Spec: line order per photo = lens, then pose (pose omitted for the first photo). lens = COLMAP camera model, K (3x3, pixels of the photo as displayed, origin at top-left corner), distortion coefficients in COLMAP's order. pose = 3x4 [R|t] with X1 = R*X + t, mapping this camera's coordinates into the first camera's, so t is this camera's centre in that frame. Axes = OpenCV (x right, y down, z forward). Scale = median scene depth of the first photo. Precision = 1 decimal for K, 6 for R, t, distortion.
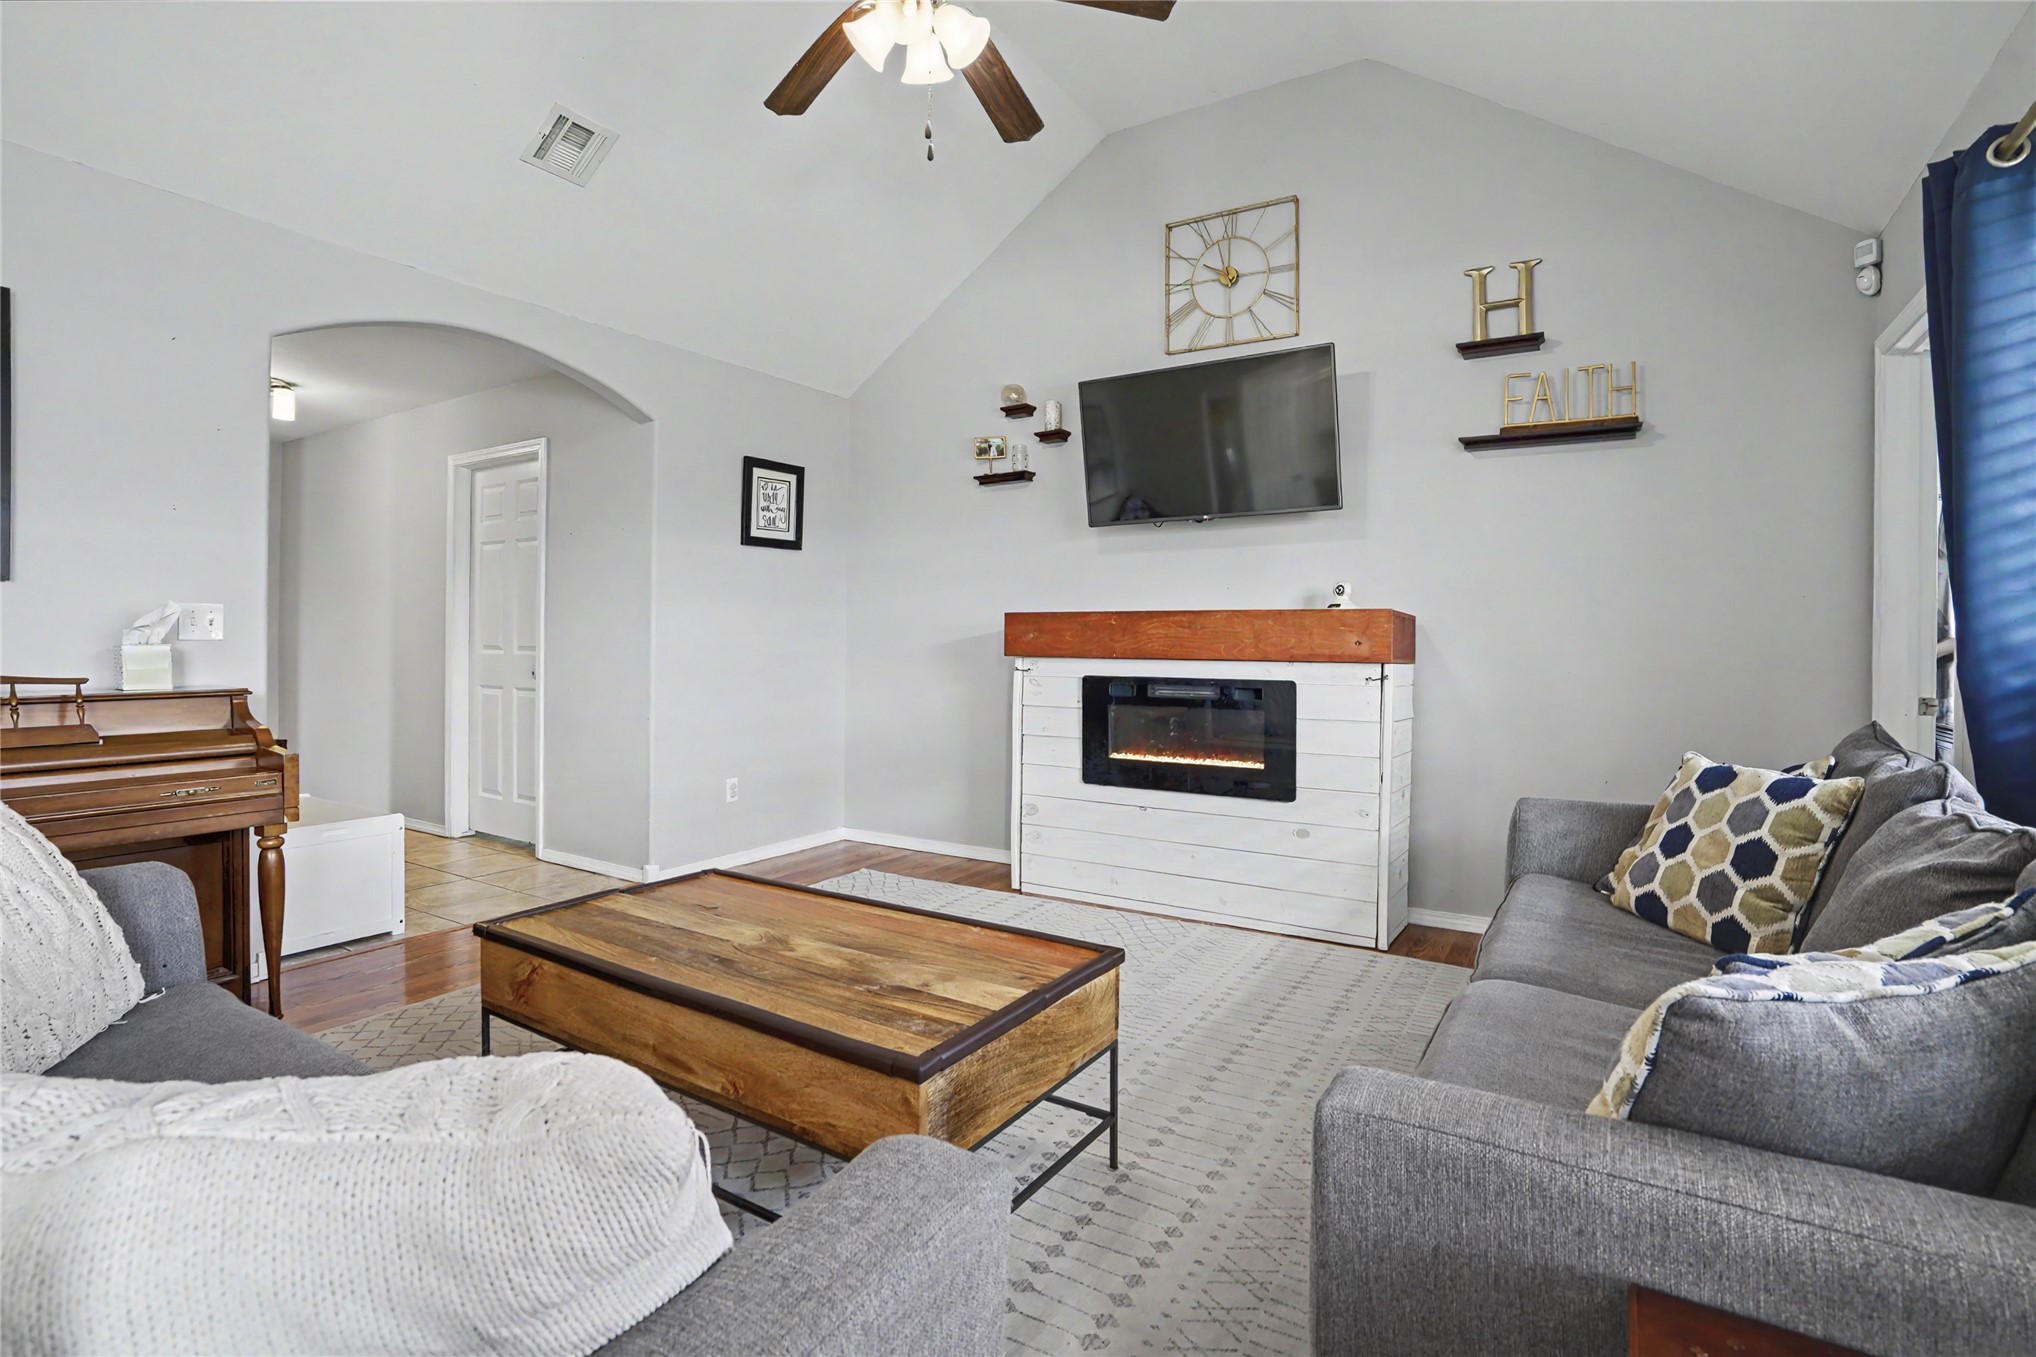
lens RADIAL K [[971.7, 0, 1030.7], [0, 971.7, 631.7], [0, 0, 1]] dist [-0.066953, 0.032981]
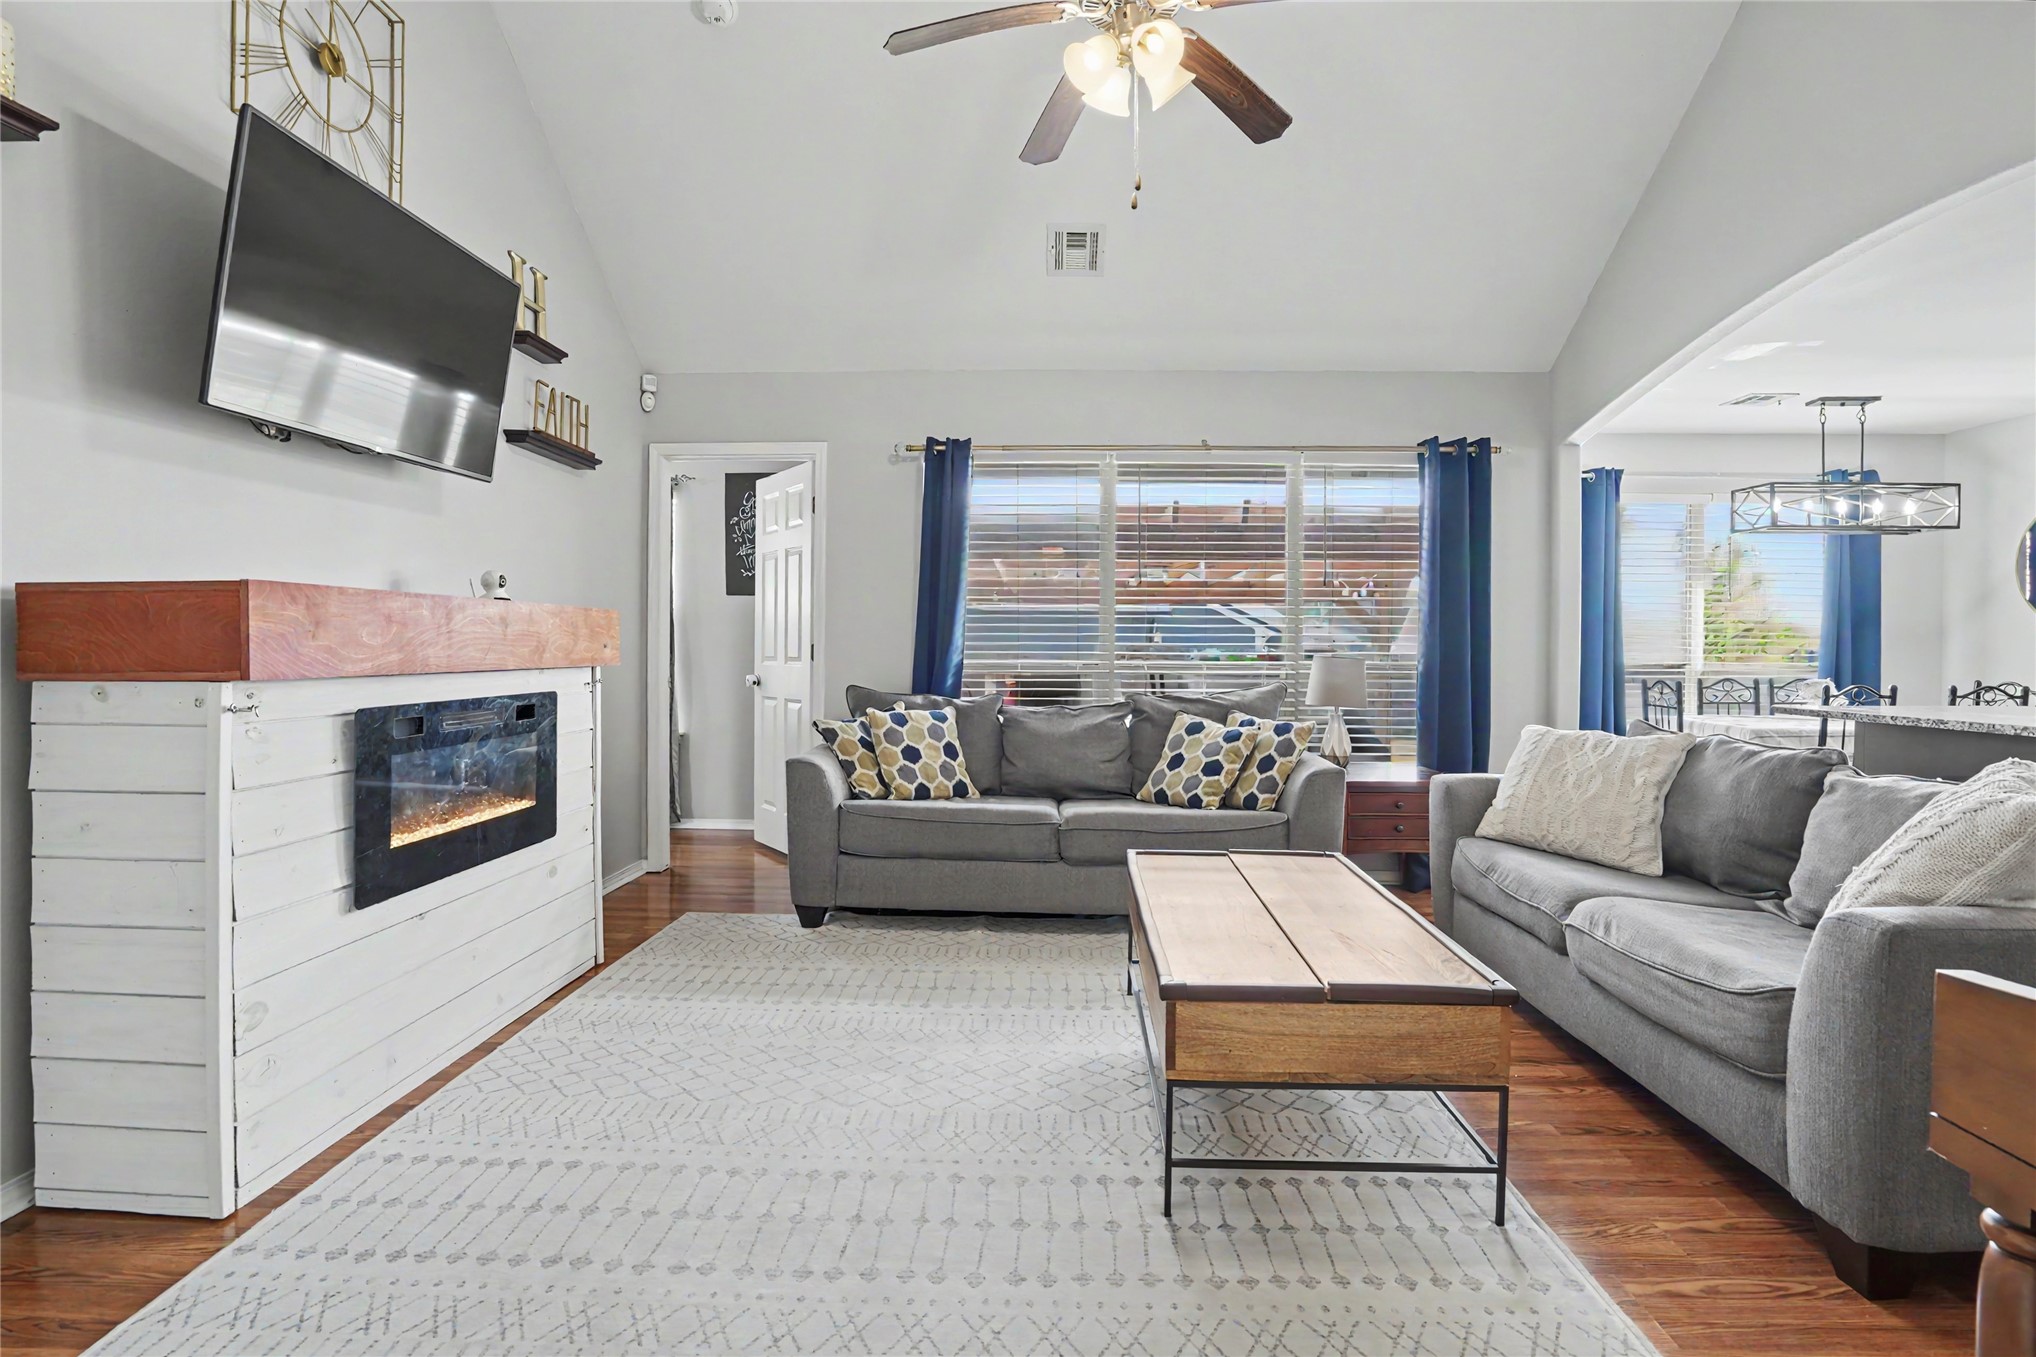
lens RADIAL K [[997.5, 0, 1012.3], [0, 997.5, 651.4], [0, 0, 1]] dist [-0.064703, 0.028912]
pose [[-0.482216, -0.013497, 0.875948, -0.638703], [-0.017465, 0.999831, 0.005791, 0.004755], [-0.875878, -0.012506, -0.482370, 1.029287]]
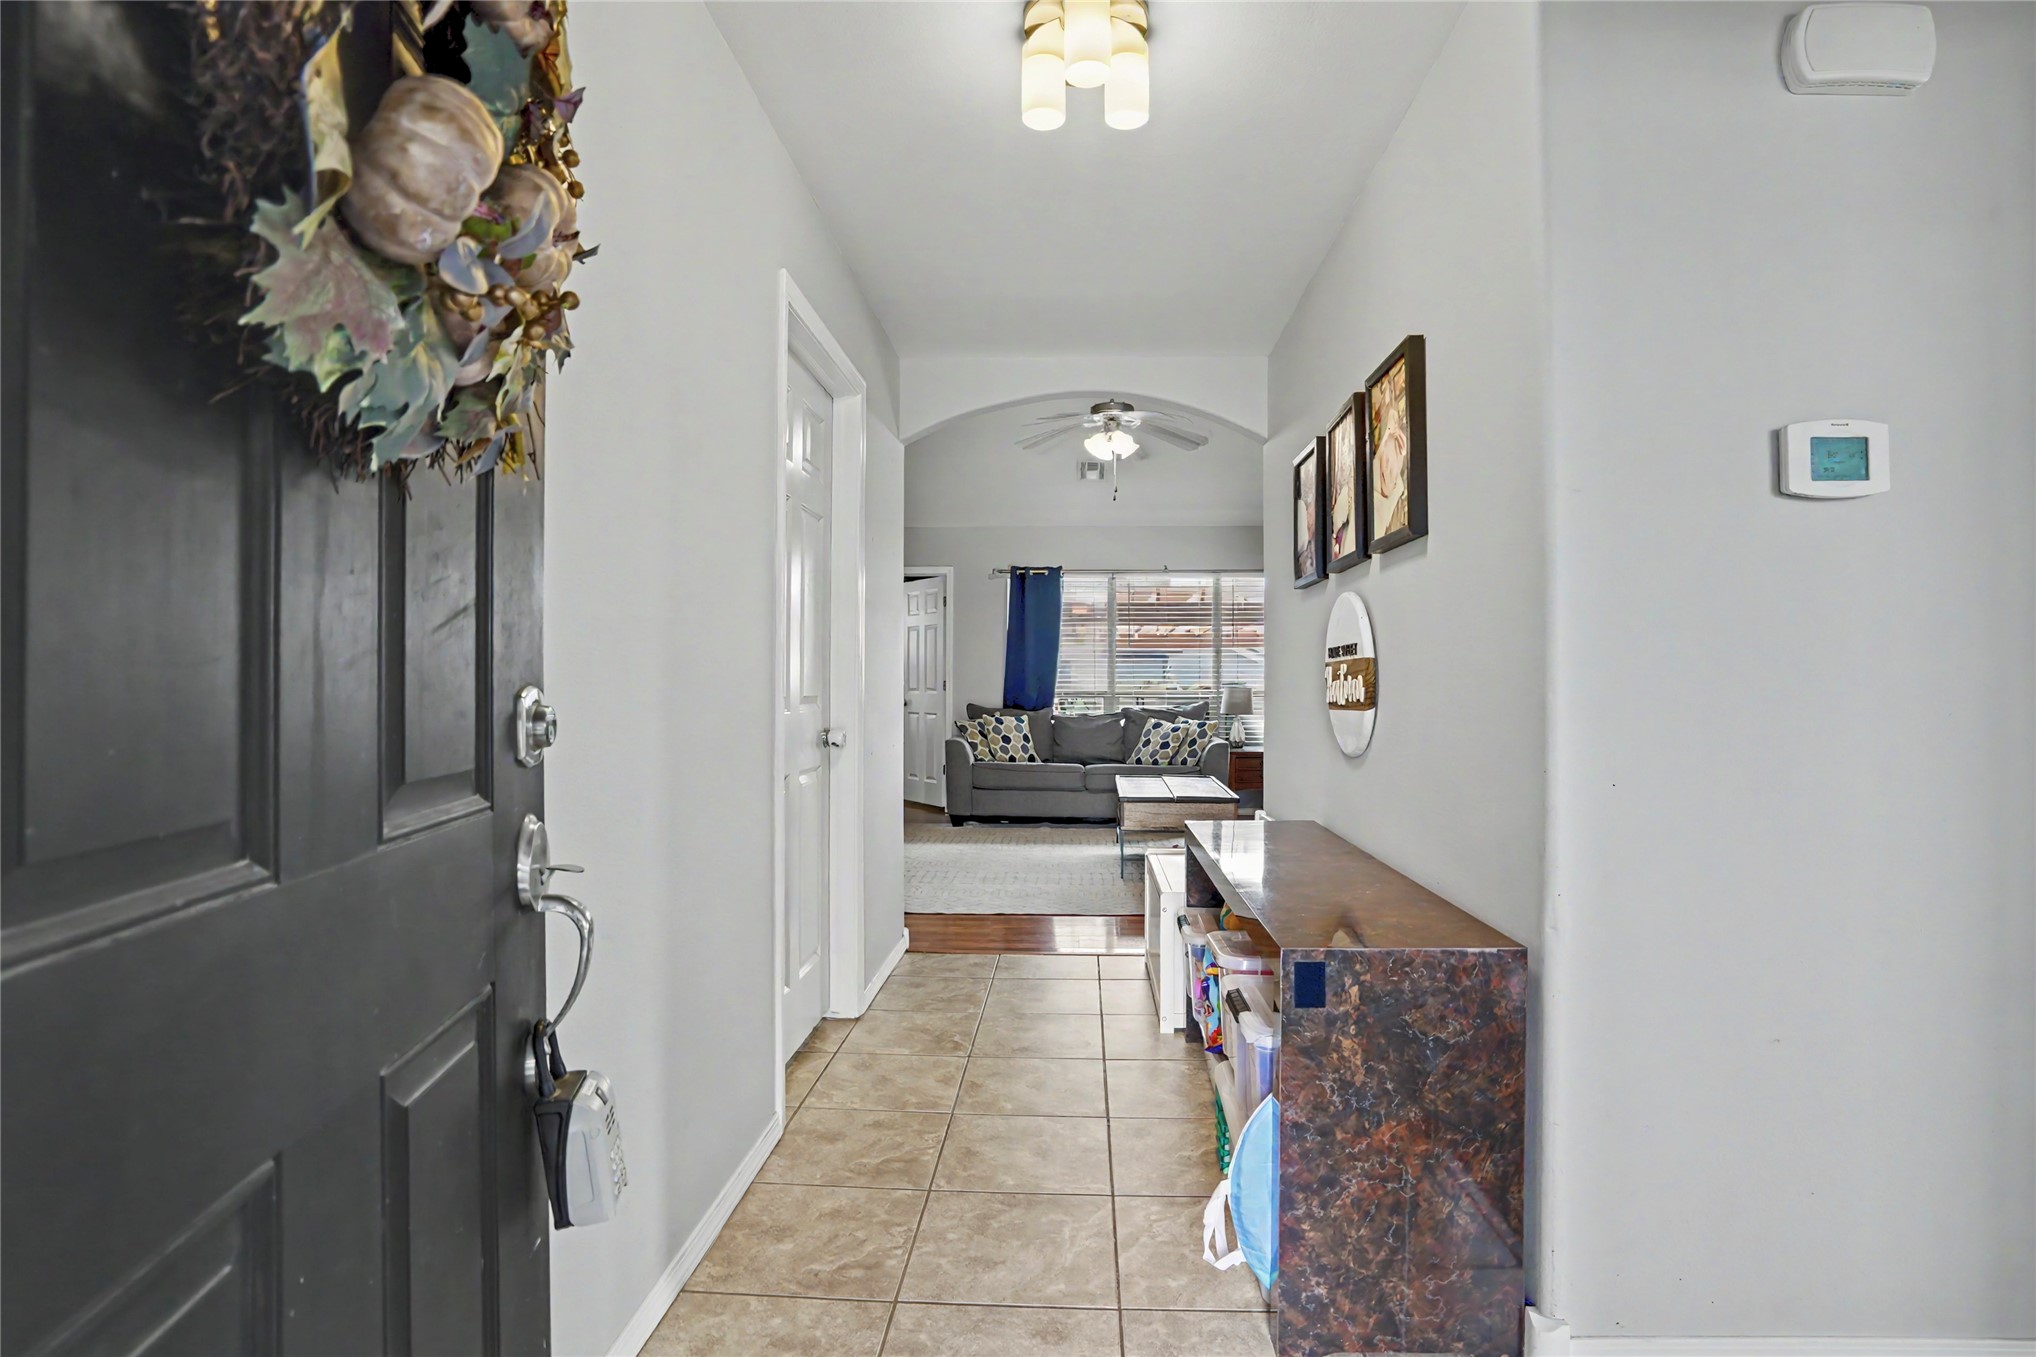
lens RADIAL K [[985.8, 0, 1018.0], [0, 985.8, 678.5], [0, 0, 1]] dist [-0.066818, 0.024735]
pose [[-0.465766, -0.005751, 0.884889, -1.474978], [-0.011969, 0.999928, 0.000198, -0.001543], [-0.884827, -0.010499, -0.465801, 1.545431]]
